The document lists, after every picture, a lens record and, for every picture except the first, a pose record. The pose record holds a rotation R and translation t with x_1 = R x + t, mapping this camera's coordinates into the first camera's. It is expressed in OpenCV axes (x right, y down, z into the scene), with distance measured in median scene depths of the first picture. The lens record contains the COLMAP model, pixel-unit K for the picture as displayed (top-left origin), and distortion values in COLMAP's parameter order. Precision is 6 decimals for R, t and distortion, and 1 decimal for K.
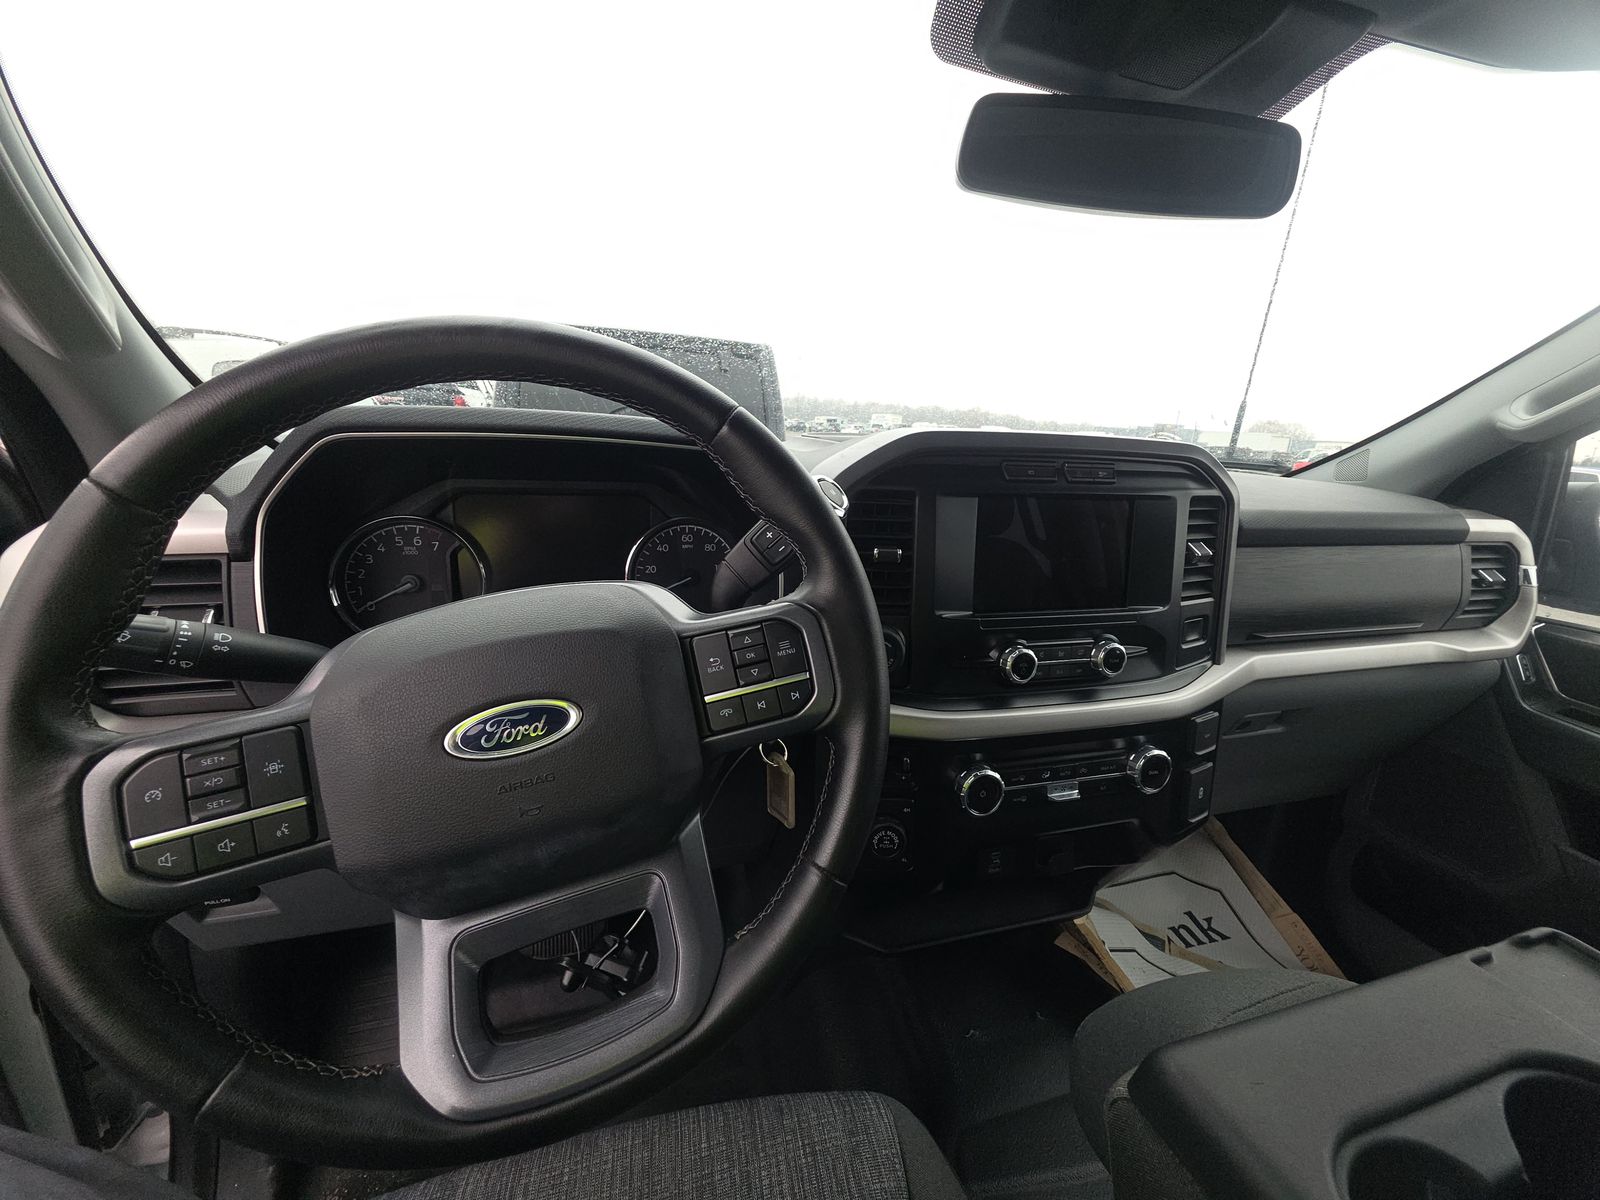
lens RADIAL K [[640.8, 0, 807.2], [0, 640.8, 589.4], [0, 0, 1]] dist [0.018172, -0.008424]
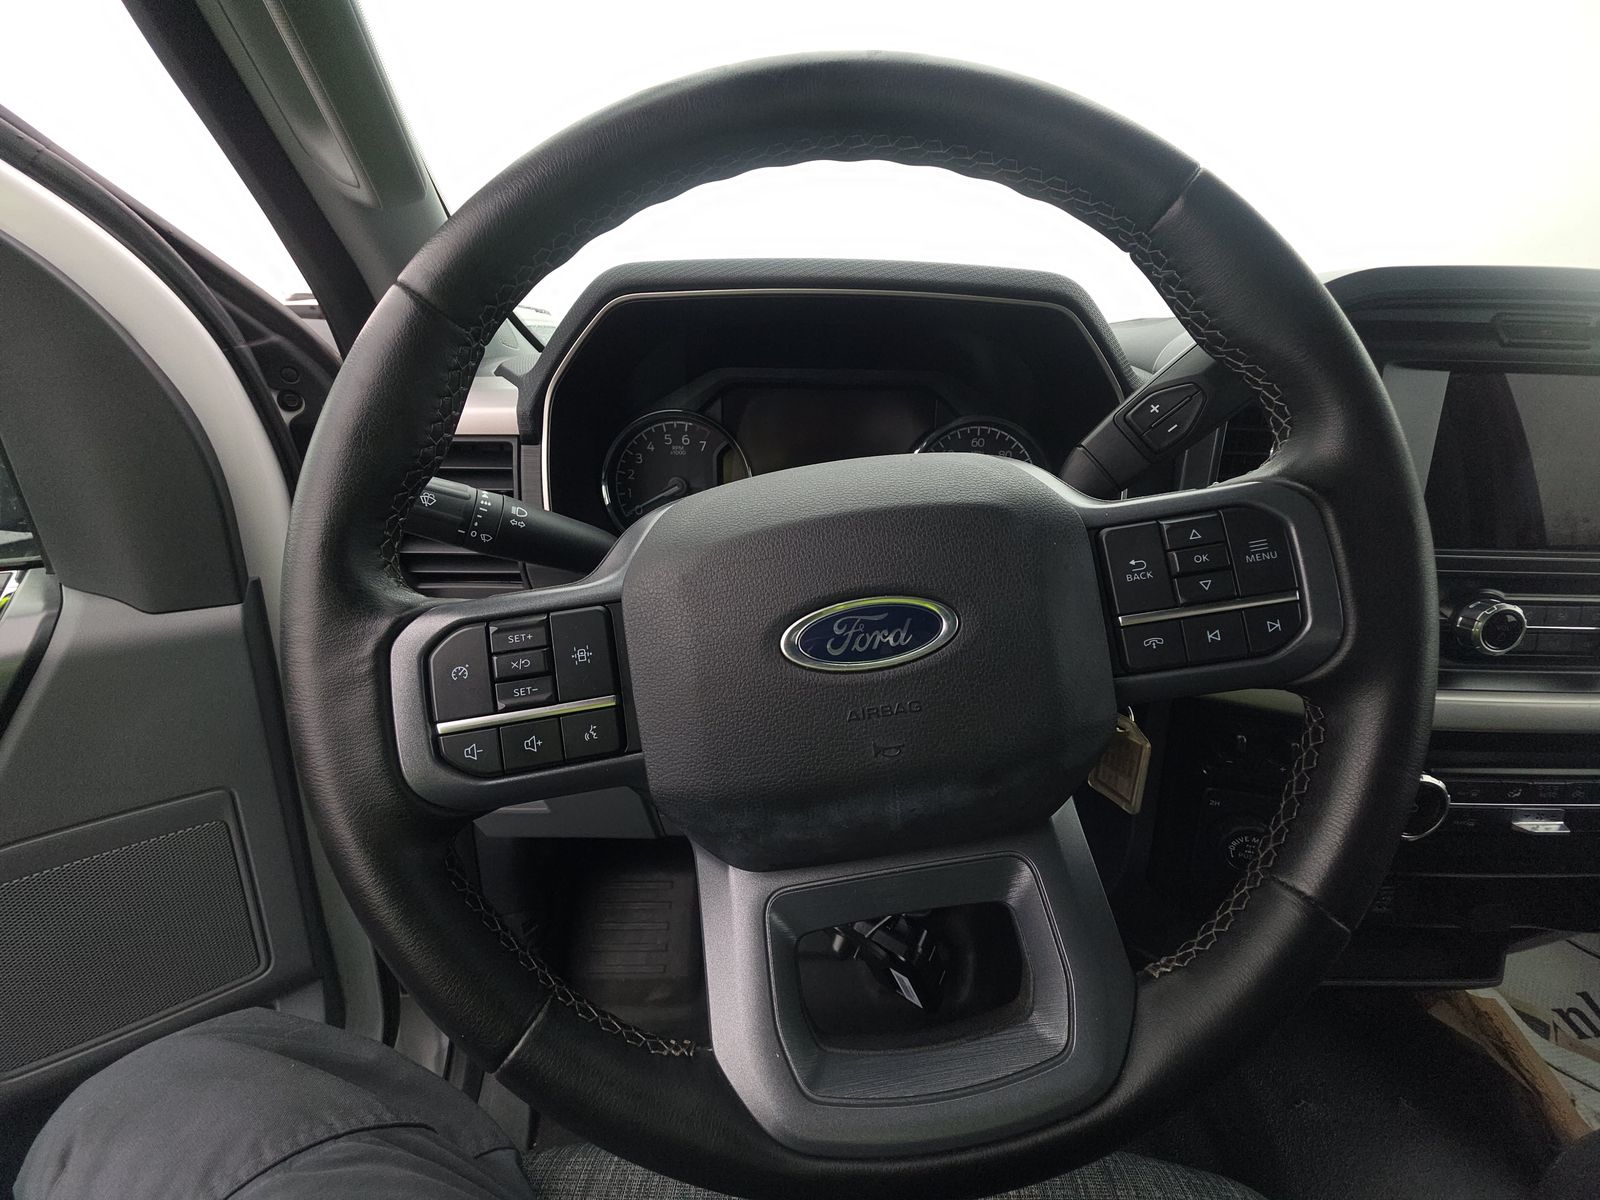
lens RADIAL K [[640.8, 0, 808.2], [0, 640.8, 590.0], [0, 0, 1]] dist [0.018172, -0.008424]
pose [[0.960380, 0.061629, -0.271794, -0.289518], [-0.044641, 0.996669, 0.068253, 0.108224], [0.275095, -0.053416, 0.959932, 0.268250]]
